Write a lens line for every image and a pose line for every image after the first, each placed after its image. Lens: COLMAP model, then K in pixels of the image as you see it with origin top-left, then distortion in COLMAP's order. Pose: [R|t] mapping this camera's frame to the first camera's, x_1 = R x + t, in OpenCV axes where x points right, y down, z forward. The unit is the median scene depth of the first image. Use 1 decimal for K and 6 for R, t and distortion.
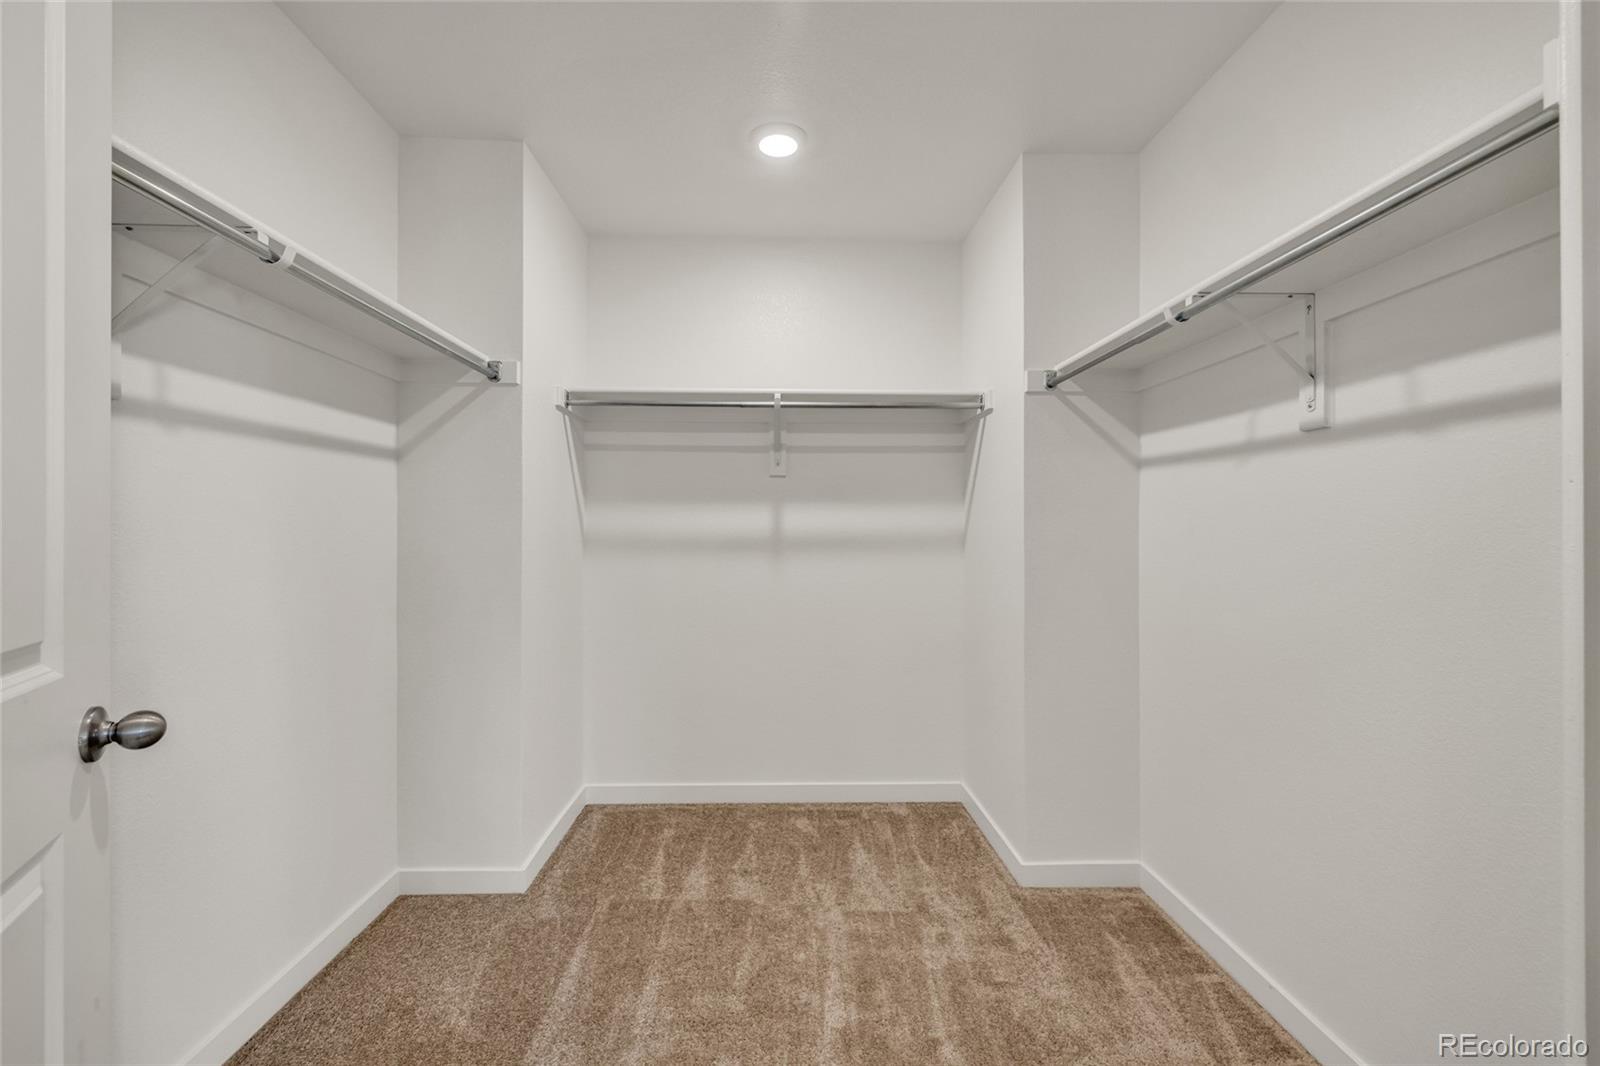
lens RADIAL K [[666.3, 0, 798.3], [0, 666.3, 529.4], [0, 0, 1]] dist [-0.003590, 0.000172]
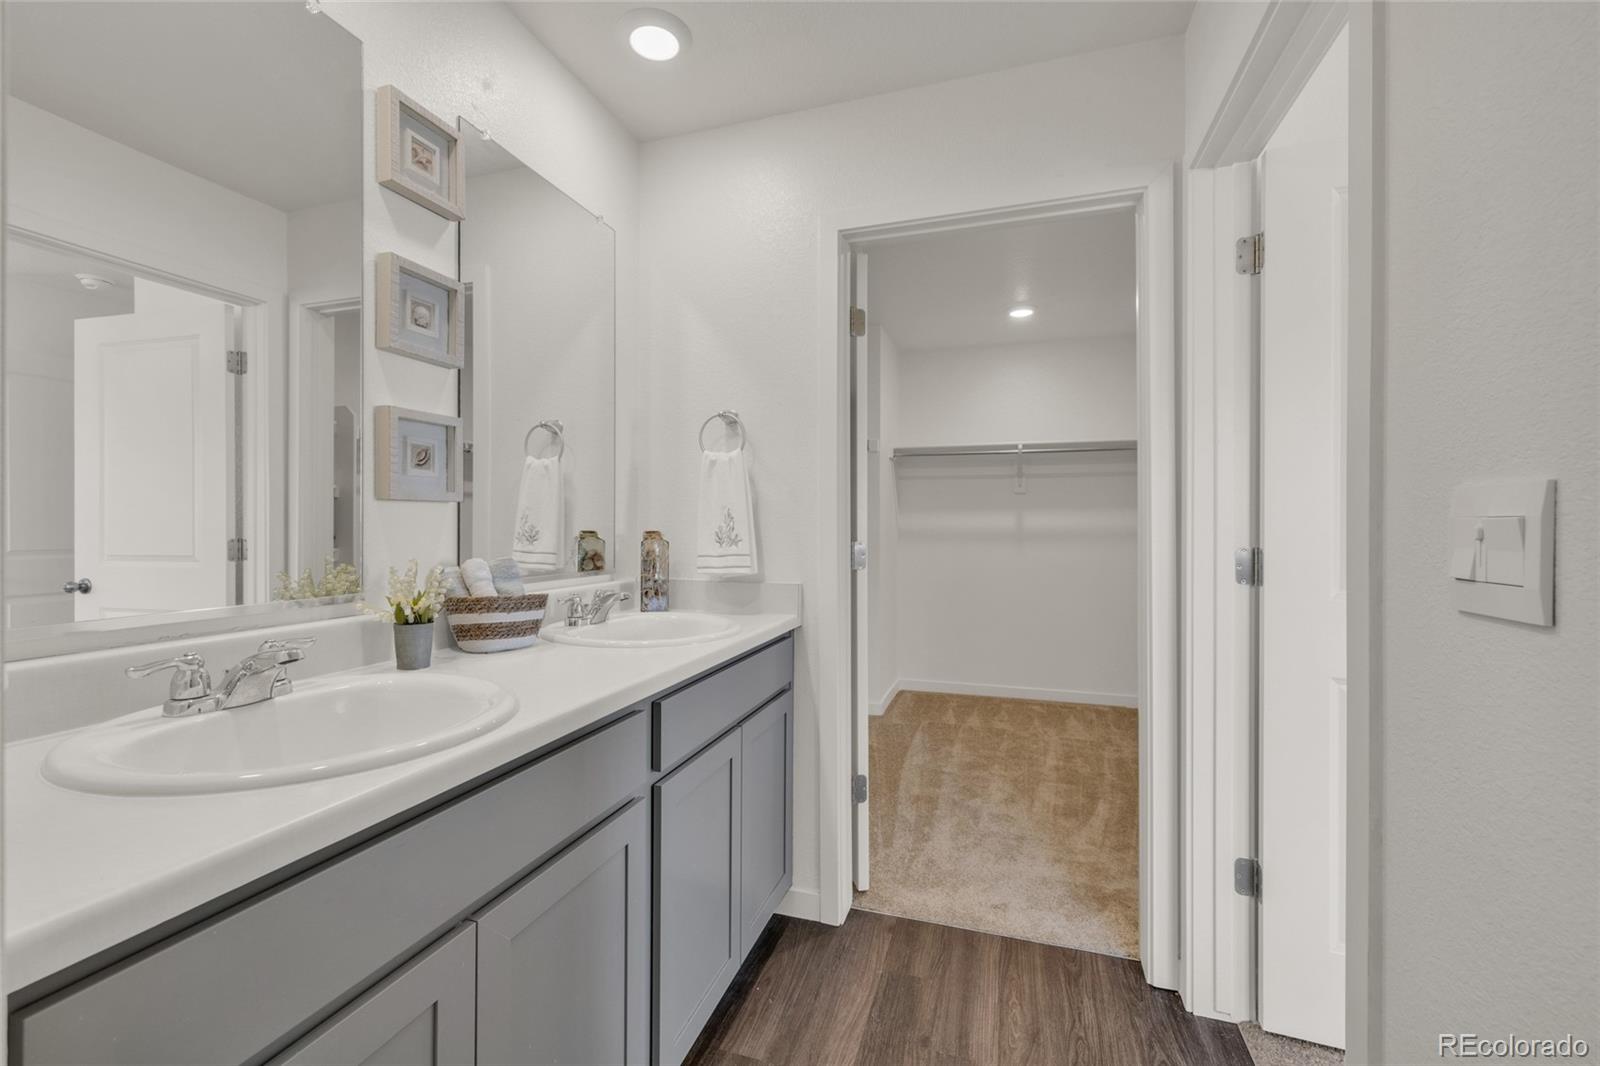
lens RADIAL K [[666.3, 0, 787.5], [0, 666.3, 527.7], [0, 0, 1]] dist [-0.003590, 0.000172]
pose [[0.936512, -0.000637, -0.350636, 0.008732], [-0.000116, 0.999998, -0.002127, 0.006746], [0.350637, 0.002032, 0.936509, -0.896665]]
